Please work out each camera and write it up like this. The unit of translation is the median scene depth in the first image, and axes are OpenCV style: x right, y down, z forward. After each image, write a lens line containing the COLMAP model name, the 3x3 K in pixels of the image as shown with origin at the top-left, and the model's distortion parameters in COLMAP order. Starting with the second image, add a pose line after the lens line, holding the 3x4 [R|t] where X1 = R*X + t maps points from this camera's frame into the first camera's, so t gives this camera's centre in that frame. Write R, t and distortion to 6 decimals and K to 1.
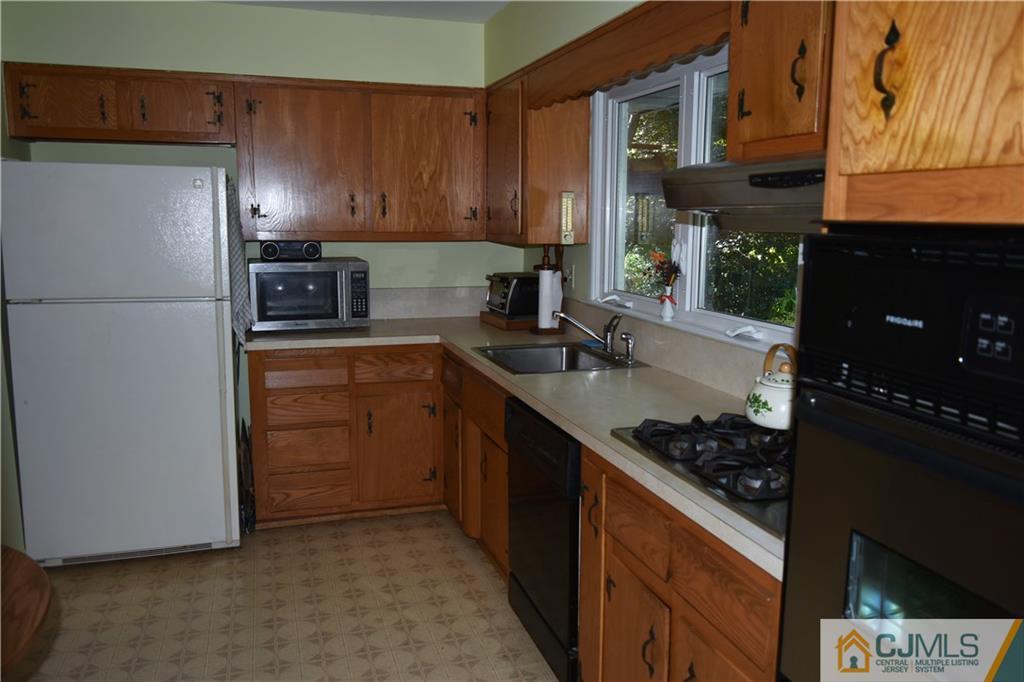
lens RADIAL K [[787.8, 0, 512.2], [0, 787.8, 341.8], [0, 0, 1]] dist [-0.007223, 0.001145]
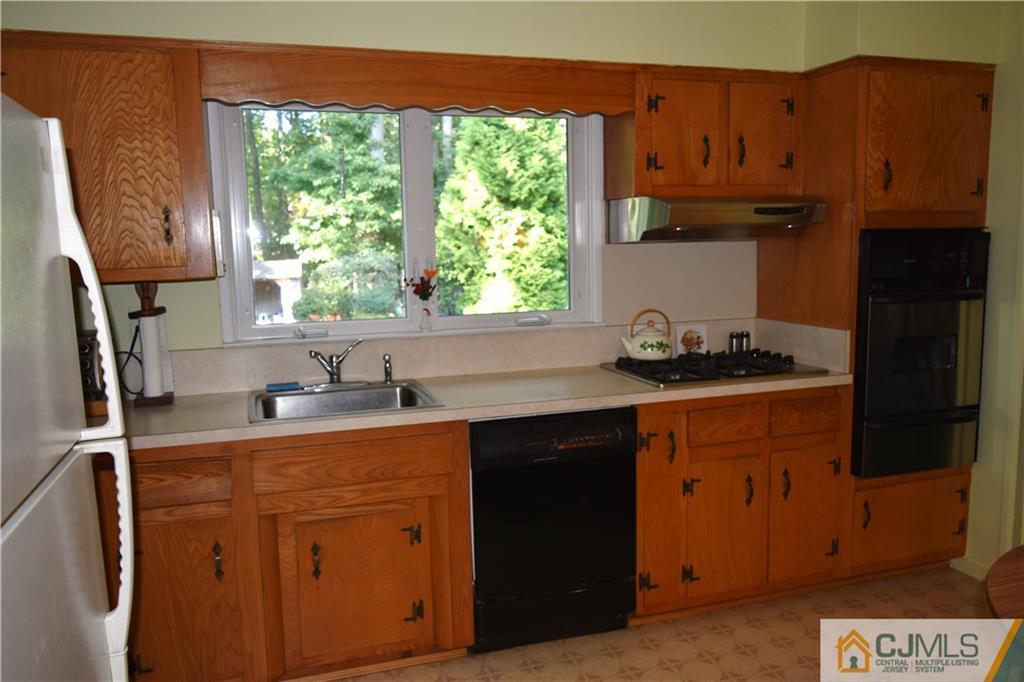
lens RADIAL K [[787.8, 0, 513.0], [0, 787.8, 338.8], [0, 0, 1]] dist [-0.007223, 0.001145]
pose [[-0.005103, -0.138751, 0.990314, -2.435376], [0.176936, 0.974576, 0.137458, -0.403297], [-0.984209, 0.175923, 0.019577, 2.395000]]
